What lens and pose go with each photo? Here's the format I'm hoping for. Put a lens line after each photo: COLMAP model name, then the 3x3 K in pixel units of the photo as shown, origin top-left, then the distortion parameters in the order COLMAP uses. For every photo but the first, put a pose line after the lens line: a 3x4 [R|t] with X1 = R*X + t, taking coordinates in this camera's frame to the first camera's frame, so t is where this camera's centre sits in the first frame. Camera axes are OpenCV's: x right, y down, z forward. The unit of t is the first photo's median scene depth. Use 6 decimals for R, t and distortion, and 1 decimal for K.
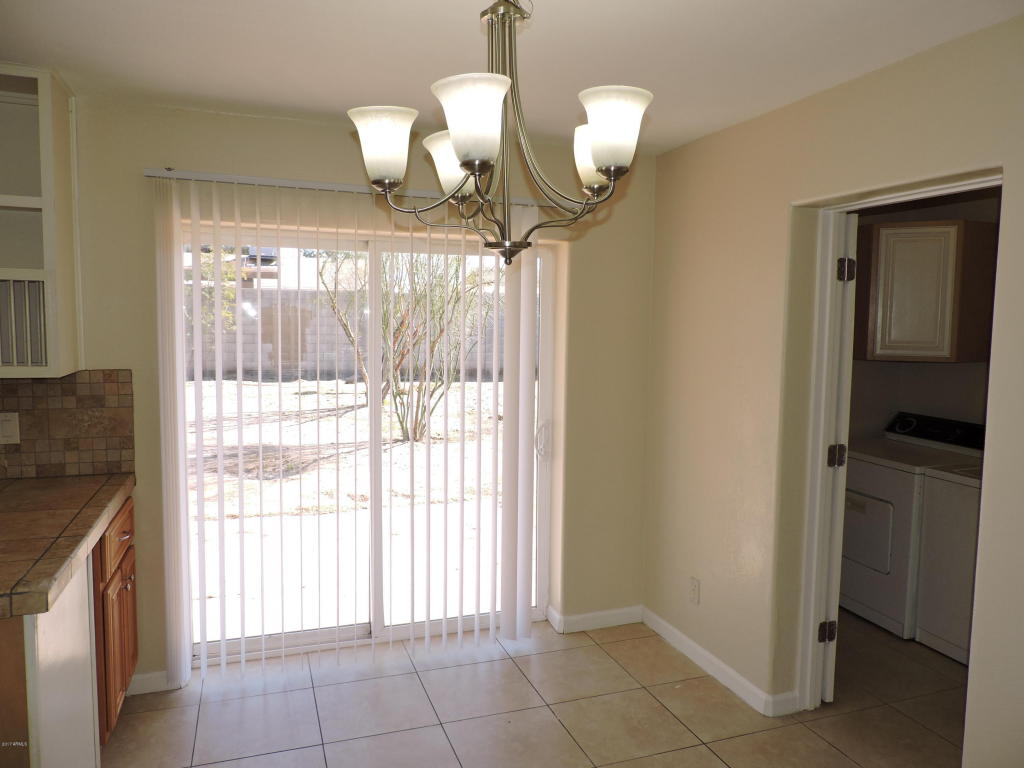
lens RADIAL K [[733.1, 0, 518.3], [0, 733.1, 380.6], [0, 0, 1]] dist [-0.029500, 0.000082]
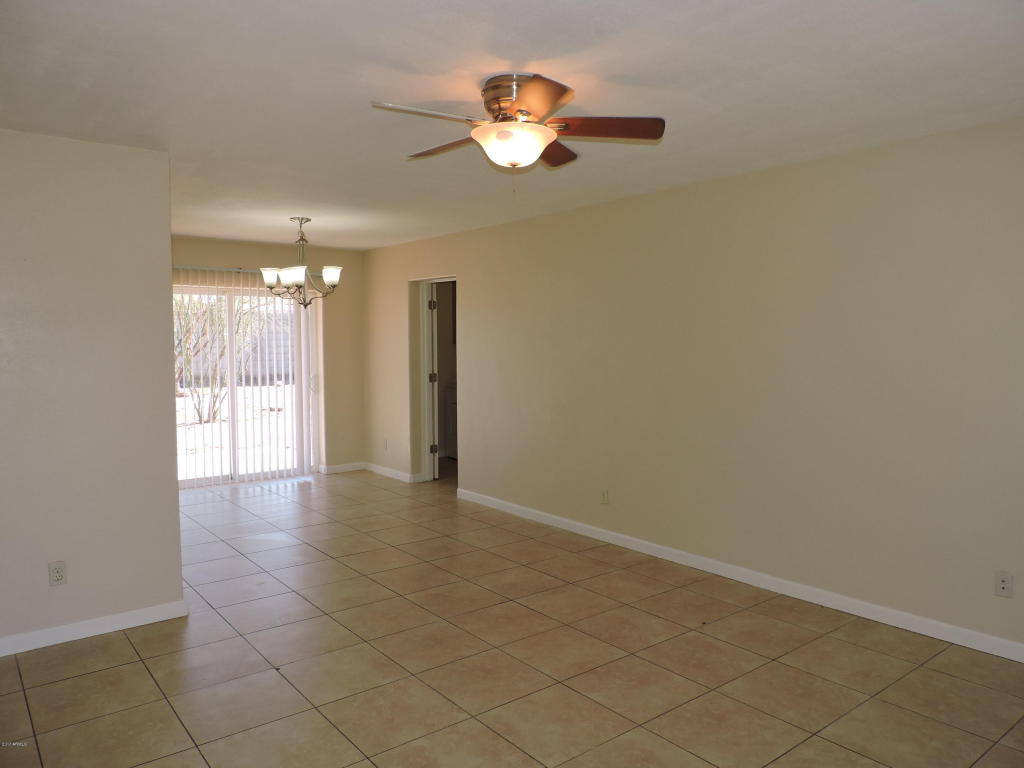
lens RADIAL K [[722.9, 0, 478.6], [0, 722.9, 384.8], [0, 0, 1]] dist [-0.005125, -0.000355]
pose [[0.961111, -0.037273, 0.273635, -0.085087], [0.039919, 0.999194, -0.004107, 0.120865], [-0.273262, 0.014870, 0.961825, -1.231150]]
